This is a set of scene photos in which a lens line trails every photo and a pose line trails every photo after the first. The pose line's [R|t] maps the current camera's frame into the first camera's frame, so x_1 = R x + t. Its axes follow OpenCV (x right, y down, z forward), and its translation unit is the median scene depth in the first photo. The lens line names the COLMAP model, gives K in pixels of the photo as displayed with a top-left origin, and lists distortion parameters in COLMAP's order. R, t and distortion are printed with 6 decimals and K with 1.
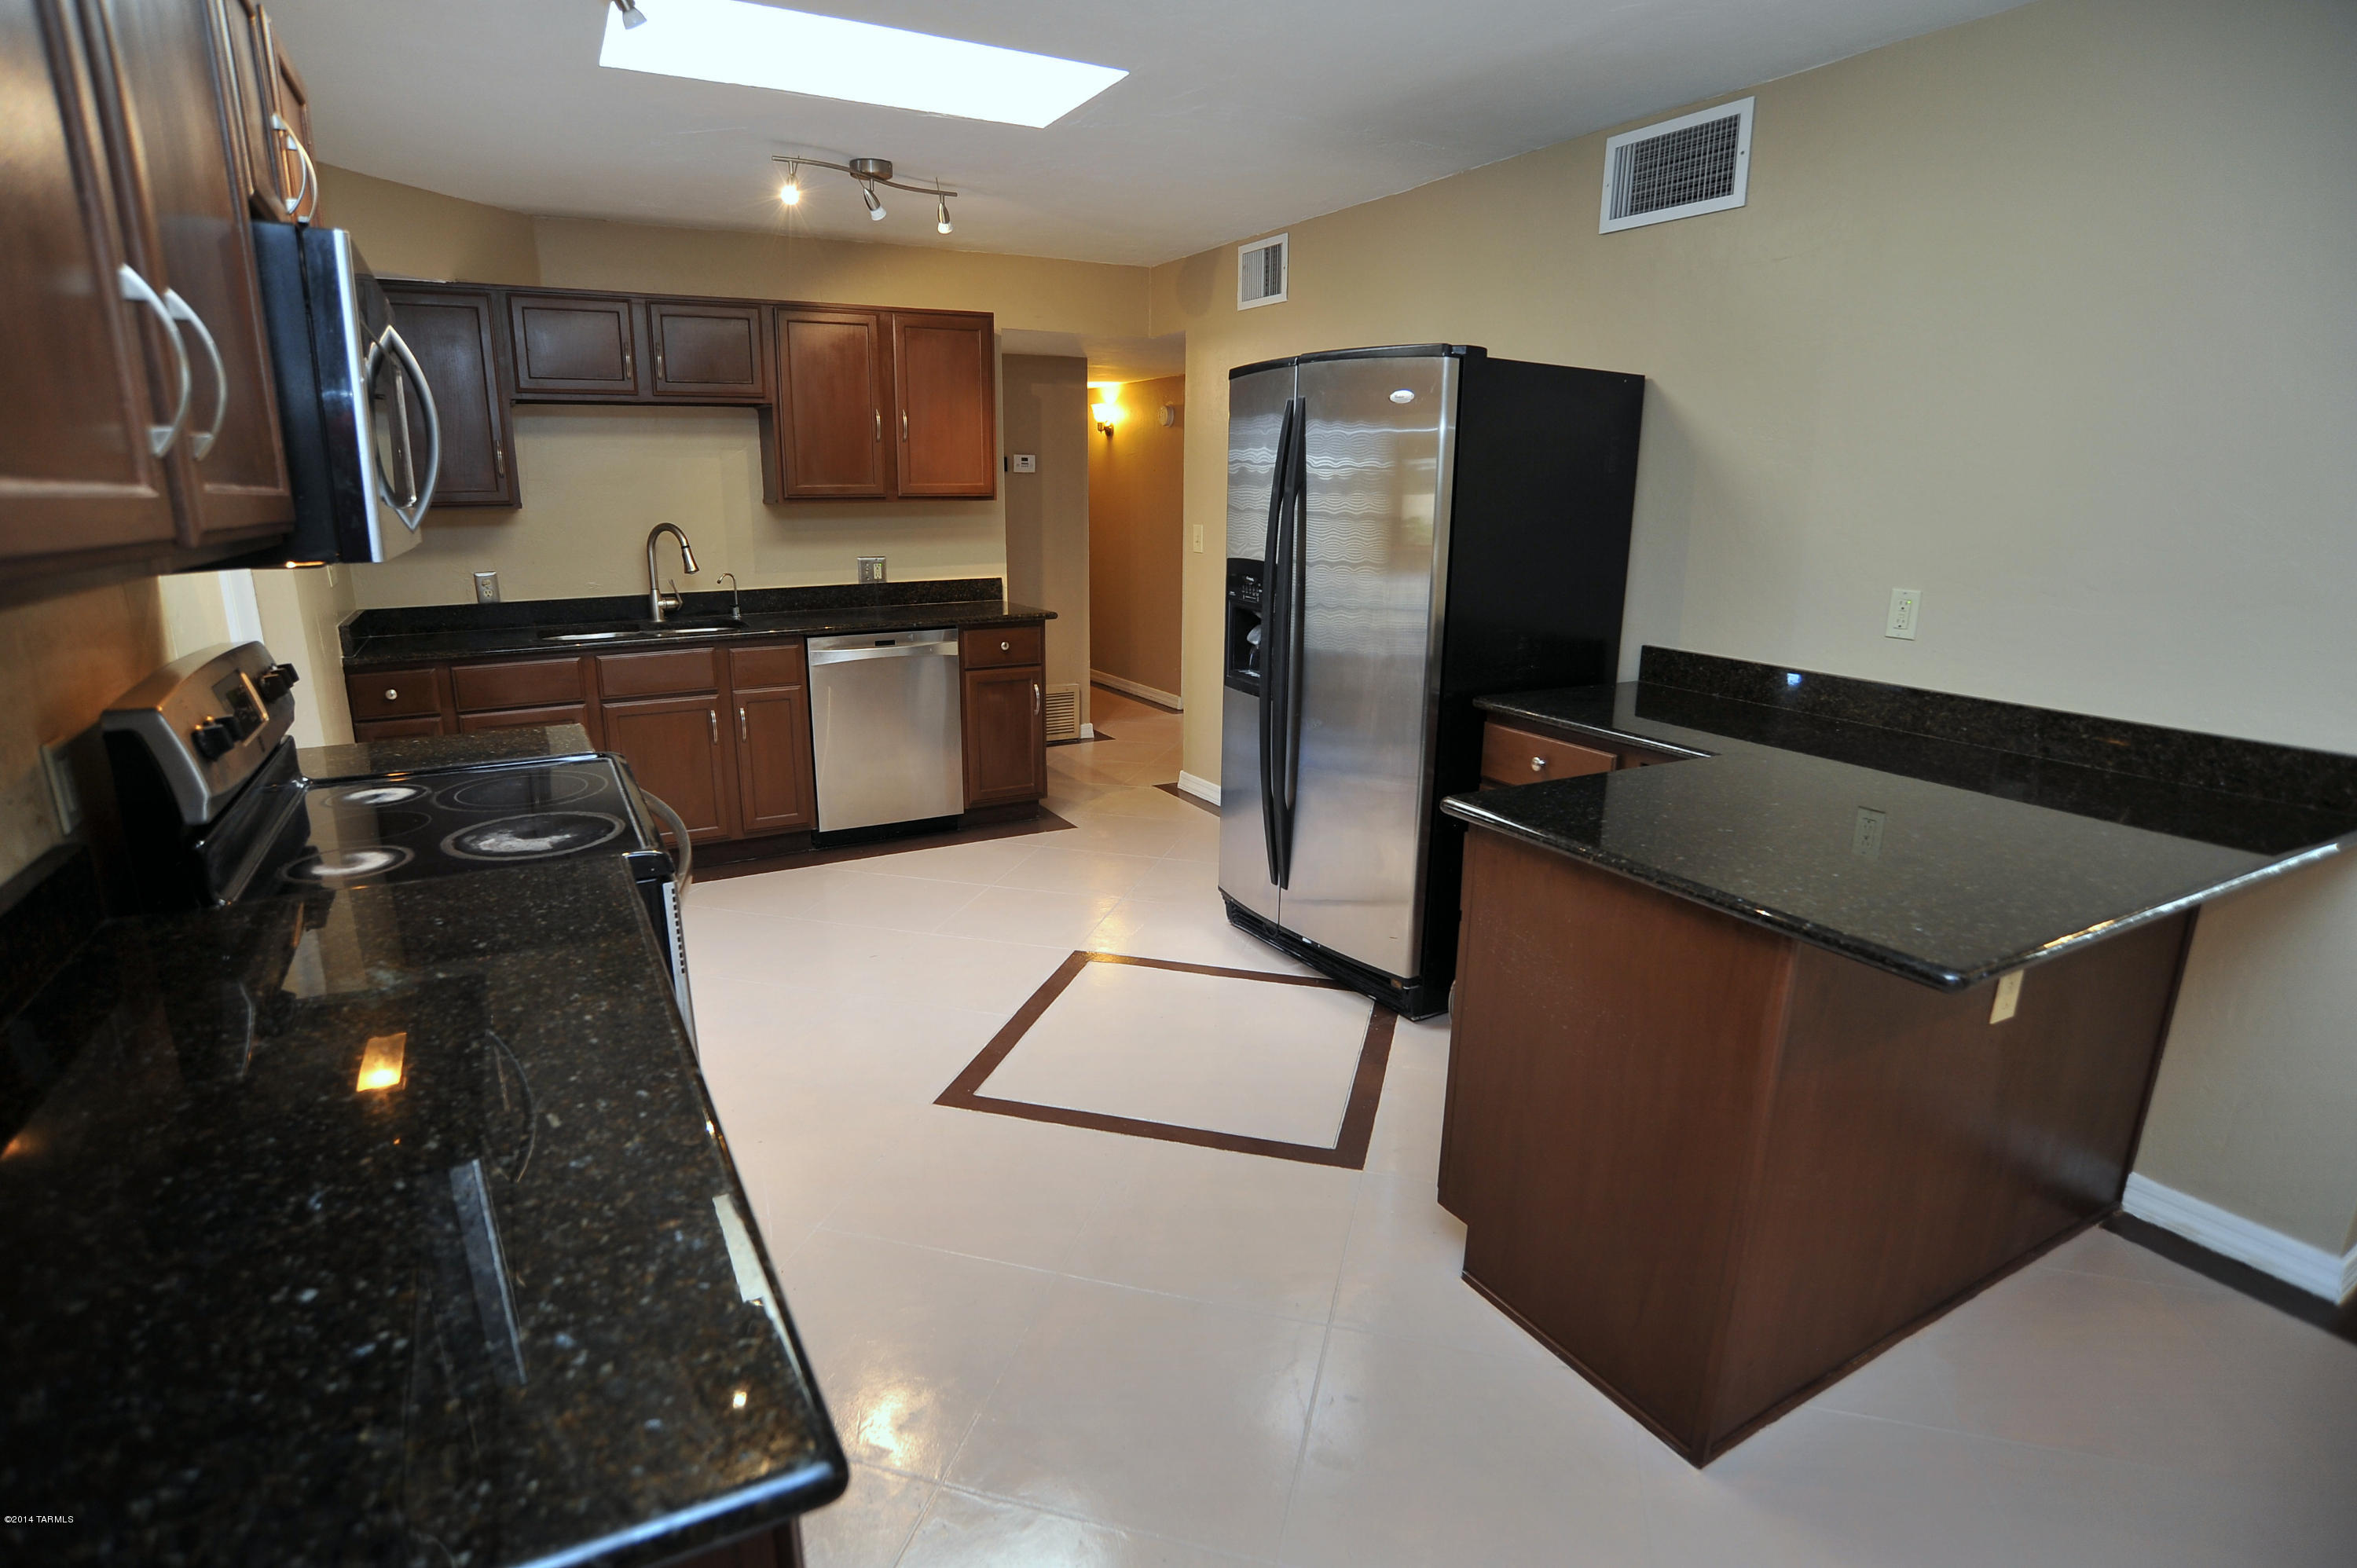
lens RADIAL K [[1195.8, 0, 1172.8], [0, 1195.8, 798.8], [0, 0, 1]] dist [-0.106251, 0.054792]
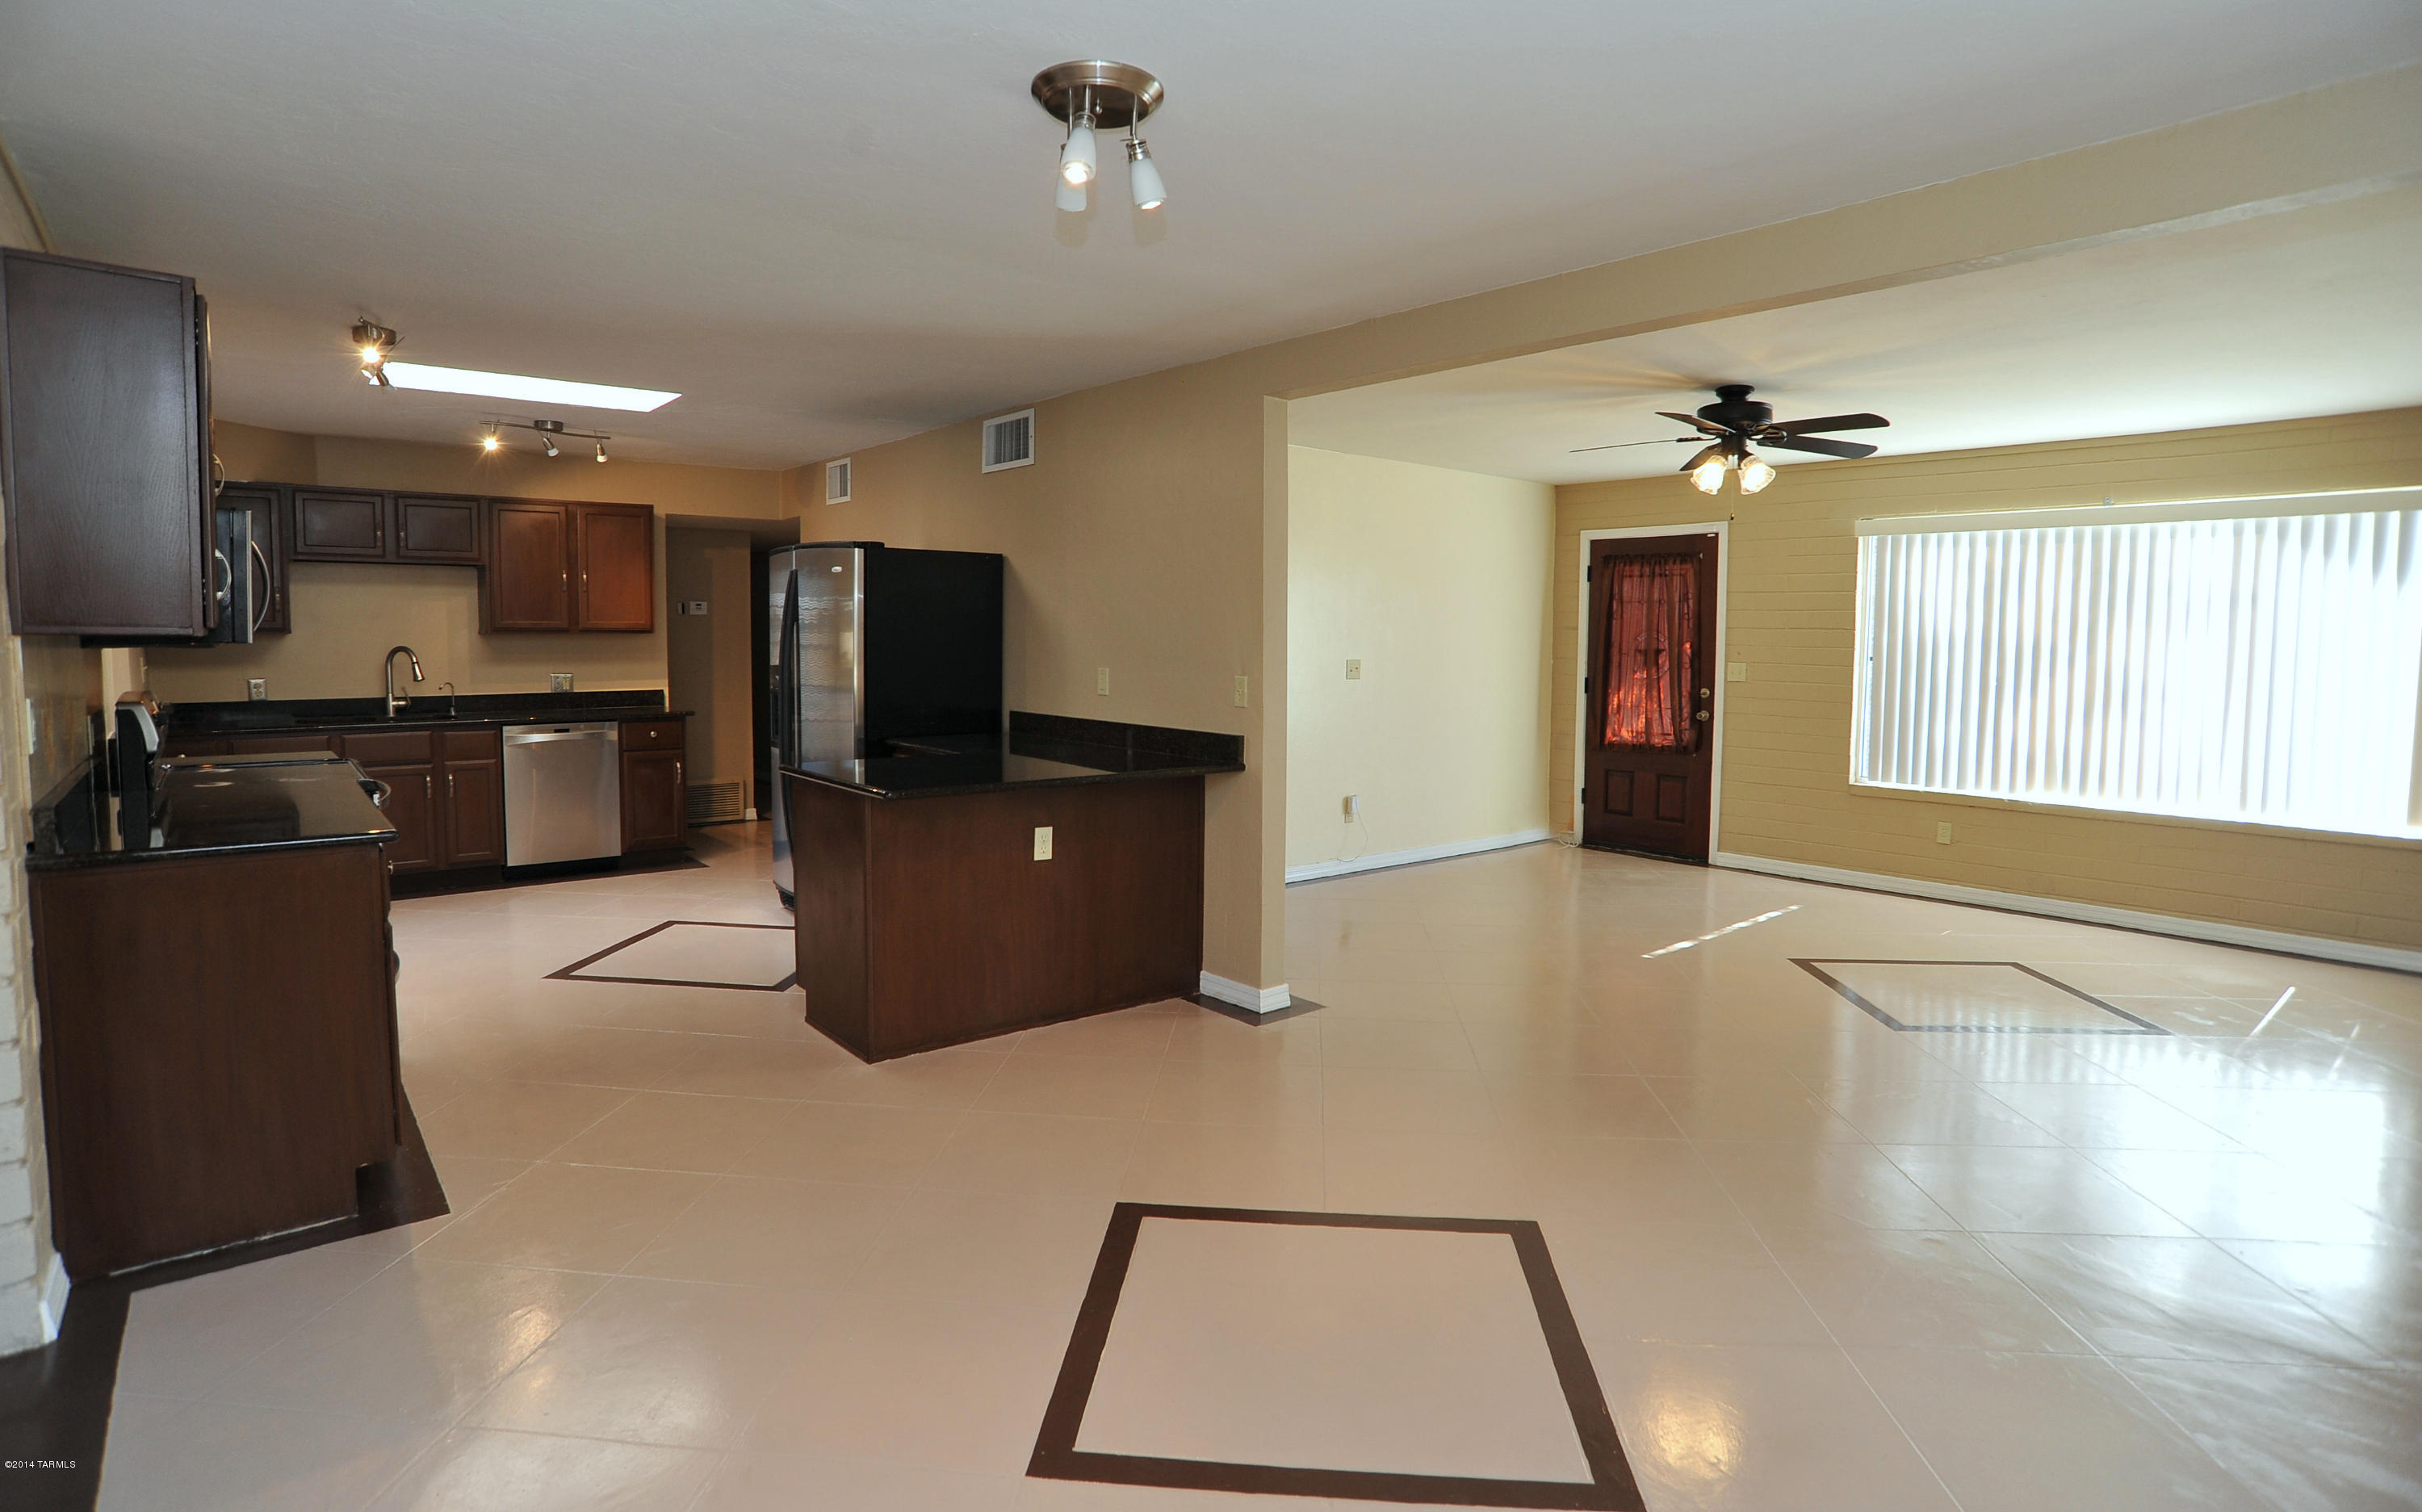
lens RADIAL K [[1226.9, 0, 1182.0], [0, 1226.9, 716.3], [0, 0, 1]] dist [-0.102257, 0.057447]
pose [[0.985710, -0.010526, 0.168121, 0.257278], [0.041951, 0.981940, -0.184483, 0.152991], [-0.163143, 0.188900, 0.968350, -0.530733]]
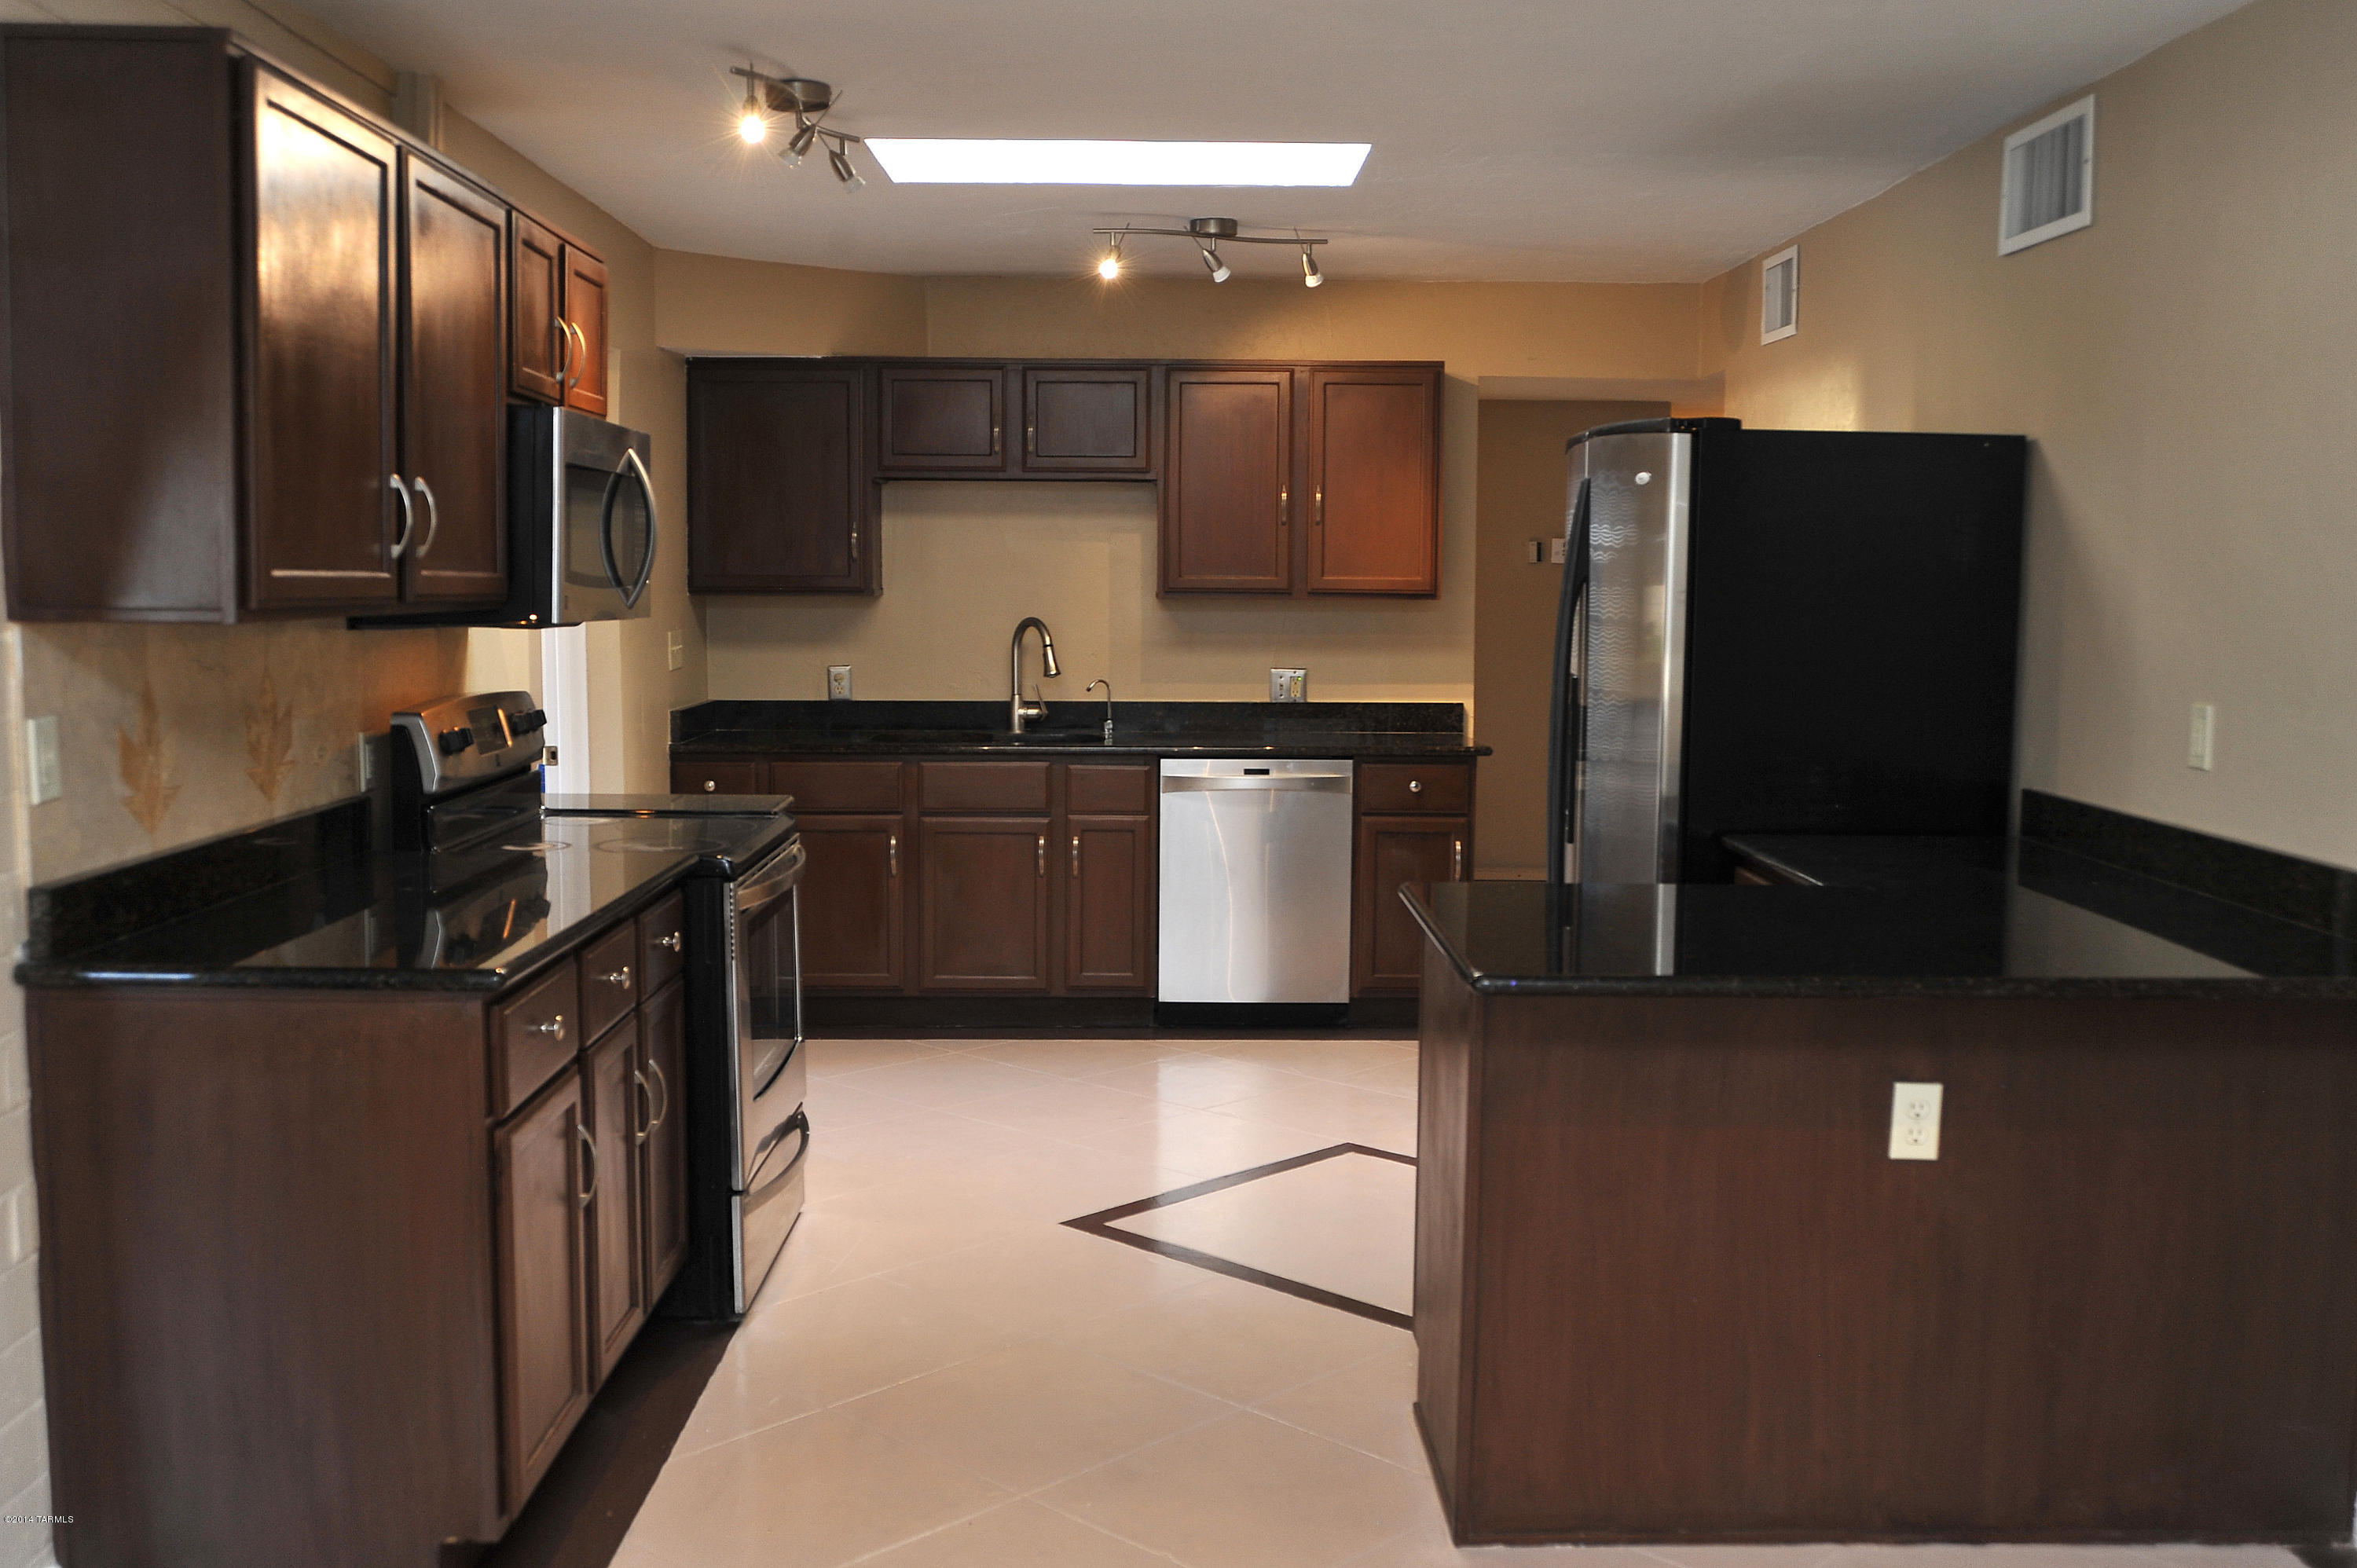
lens RADIAL K [[2217.3, 0, 1178.5], [0, 2217.3, 784.0], [0, 0, 1]] dist [-0.060076, 0.023238]
pose [[0.880361, 0.045348, -0.472132, 0.432328], [-0.123486, 0.983005, -0.135841, 0.089457], [0.457947, 0.177891, 0.870999, -0.335310]]
